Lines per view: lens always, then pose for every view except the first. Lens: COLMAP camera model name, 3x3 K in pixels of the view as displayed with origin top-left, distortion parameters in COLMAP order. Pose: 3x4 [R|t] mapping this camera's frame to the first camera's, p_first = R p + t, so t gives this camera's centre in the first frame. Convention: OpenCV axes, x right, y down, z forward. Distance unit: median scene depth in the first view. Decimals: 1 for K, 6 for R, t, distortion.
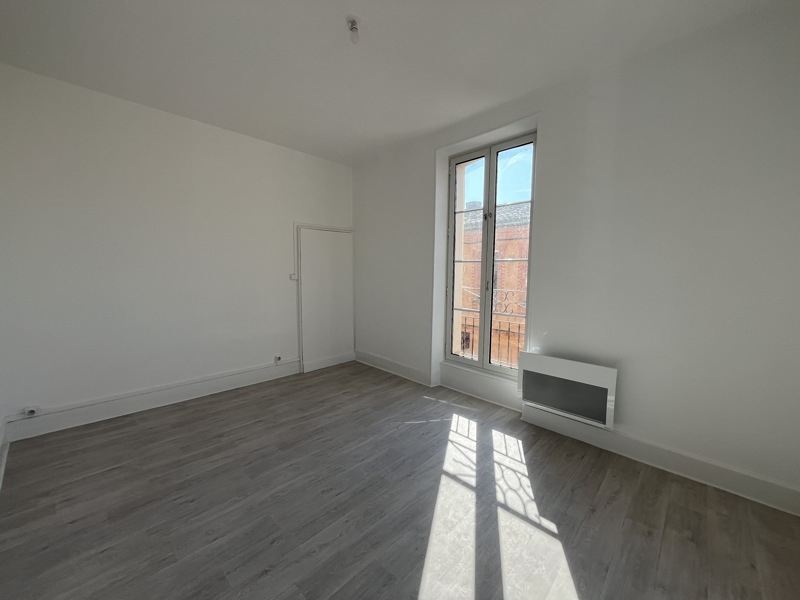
lens RADIAL K [[320.7, 0, 404.1], [0, 320.7, 296.6], [0, 0, 1]] dist [-0.012676, 0.000180]
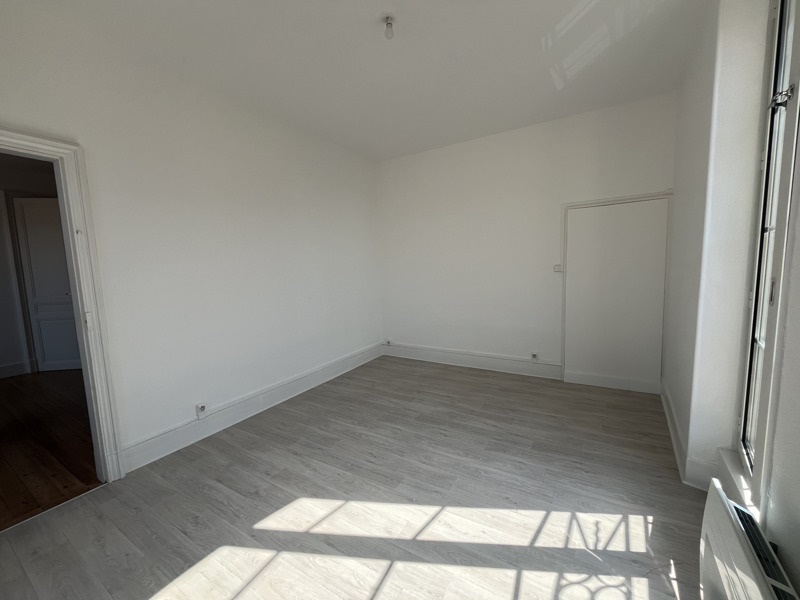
lens RADIAL K [[320.7, 0, 422.3], [0, 320.7, 334.2], [0, 0, 1]] dist [-0.012676, 0.000180]
pose [[0.225791, 0.194214, -0.954620, 0.584483], [-0.046046, 0.980958, 0.188682, -0.049968], [0.973087, 0.001353, 0.230434, 0.611237]]
